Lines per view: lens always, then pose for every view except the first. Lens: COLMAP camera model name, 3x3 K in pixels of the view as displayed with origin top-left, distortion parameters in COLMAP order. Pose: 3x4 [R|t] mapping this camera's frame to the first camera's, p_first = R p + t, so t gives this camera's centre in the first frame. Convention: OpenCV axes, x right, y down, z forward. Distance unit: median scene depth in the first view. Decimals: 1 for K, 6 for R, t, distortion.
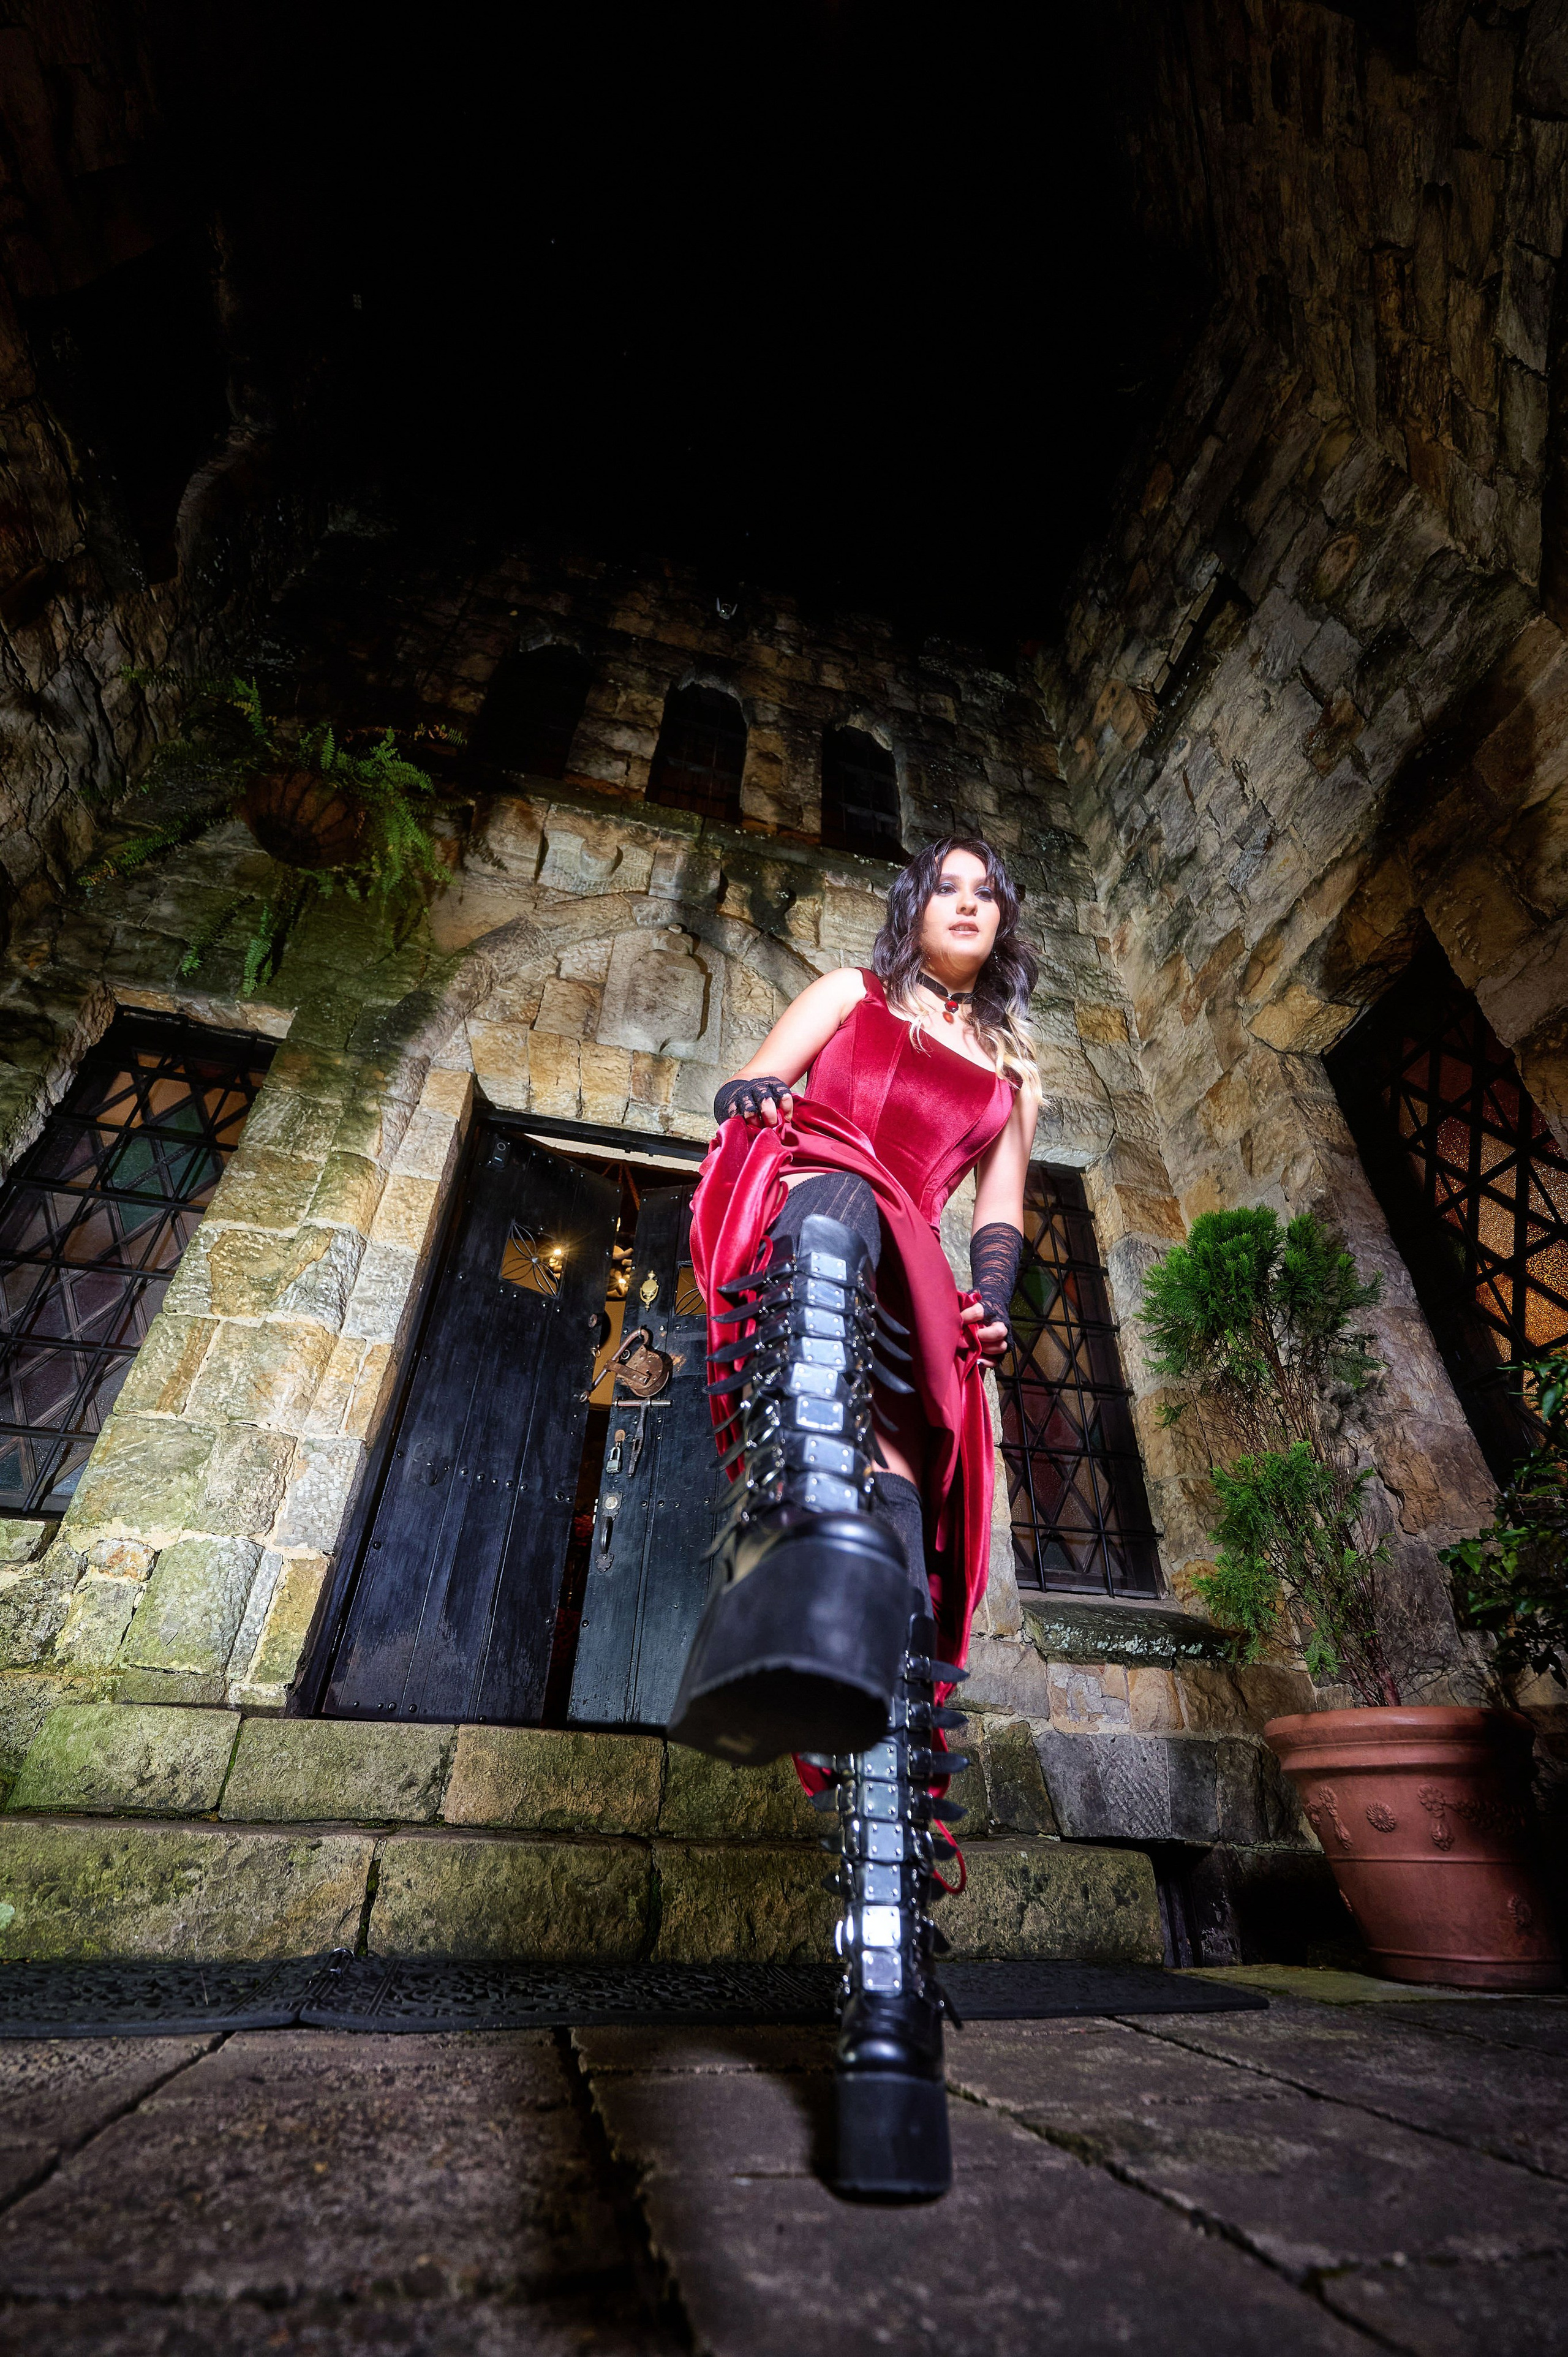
lens RADIAL K [[921.2, 0, 781.0], [0, 921.2, 1190.7], [0, 0, 1]] dist [-0.000706, -0.000114]
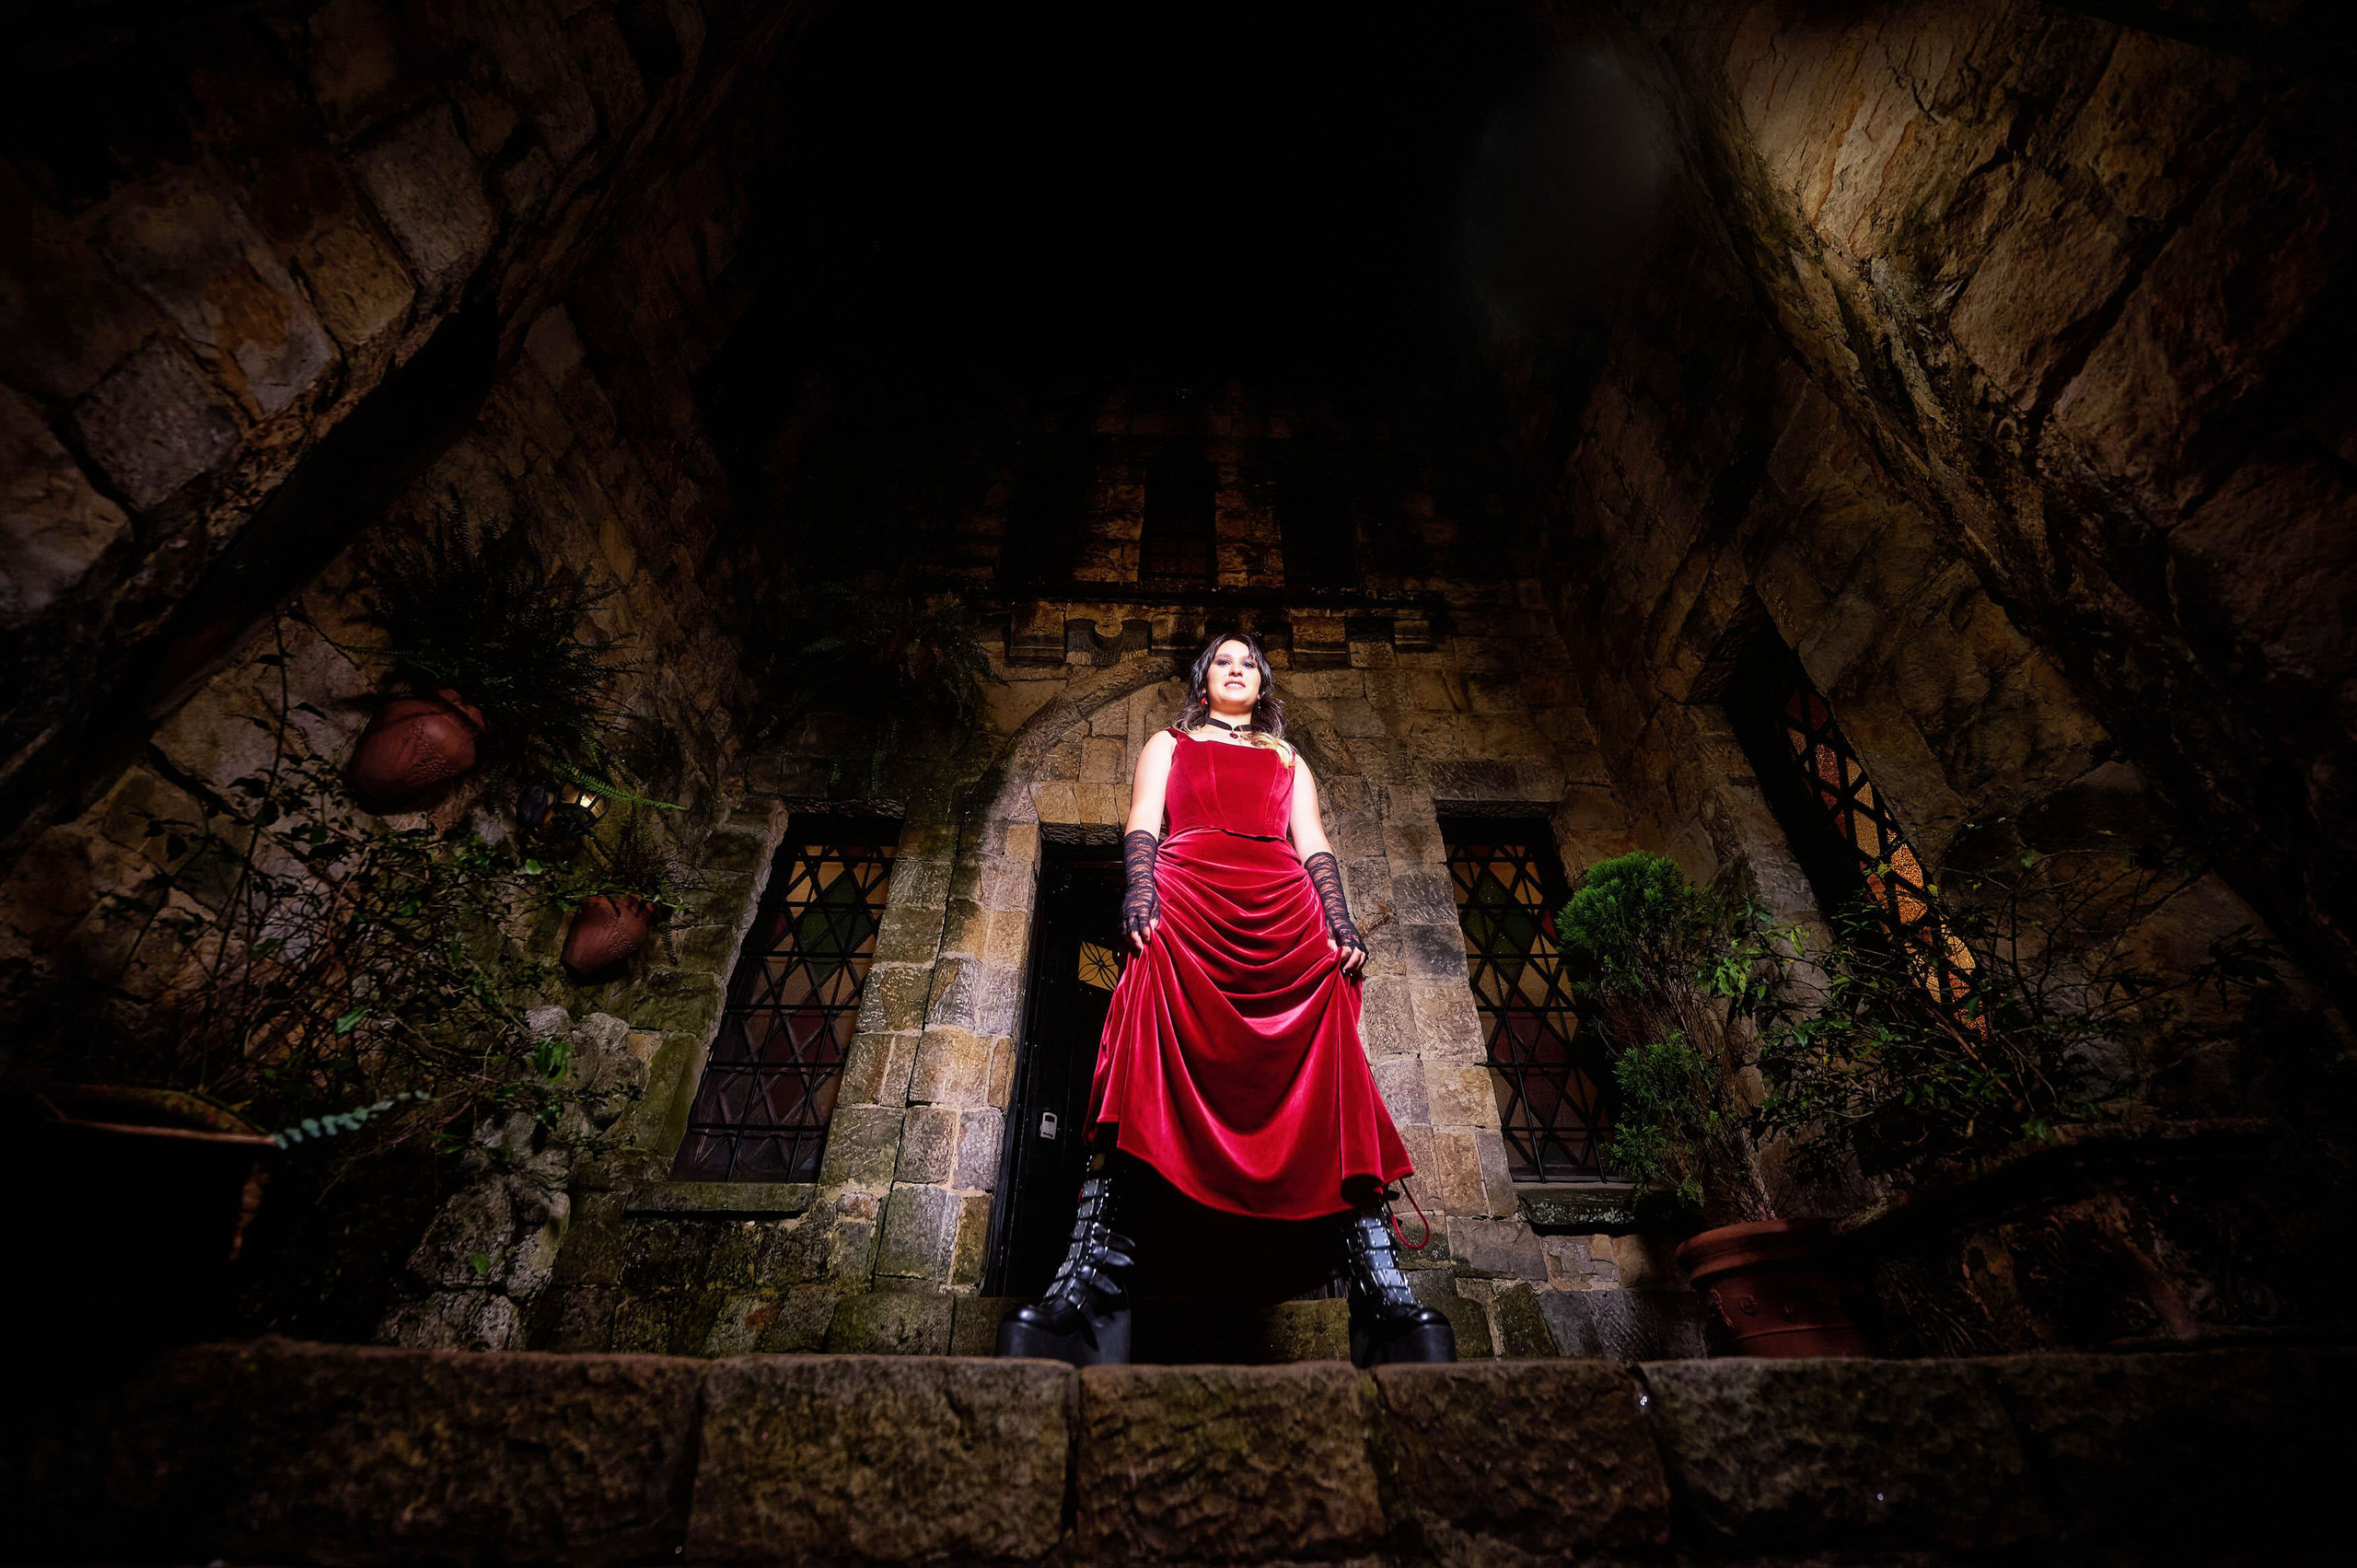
lens RADIAL K [[921.2, 0, 1186.3], [0, 921.2, 773.8], [0, 0, 1]] dist [-0.000706, -0.000114]
pose [[0.975650, -0.157900, -0.152229, 0.092393], [0.144877, 0.985049, -0.093214, -0.048216], [0.164672, 0.068890, 0.983940, -0.294819]]
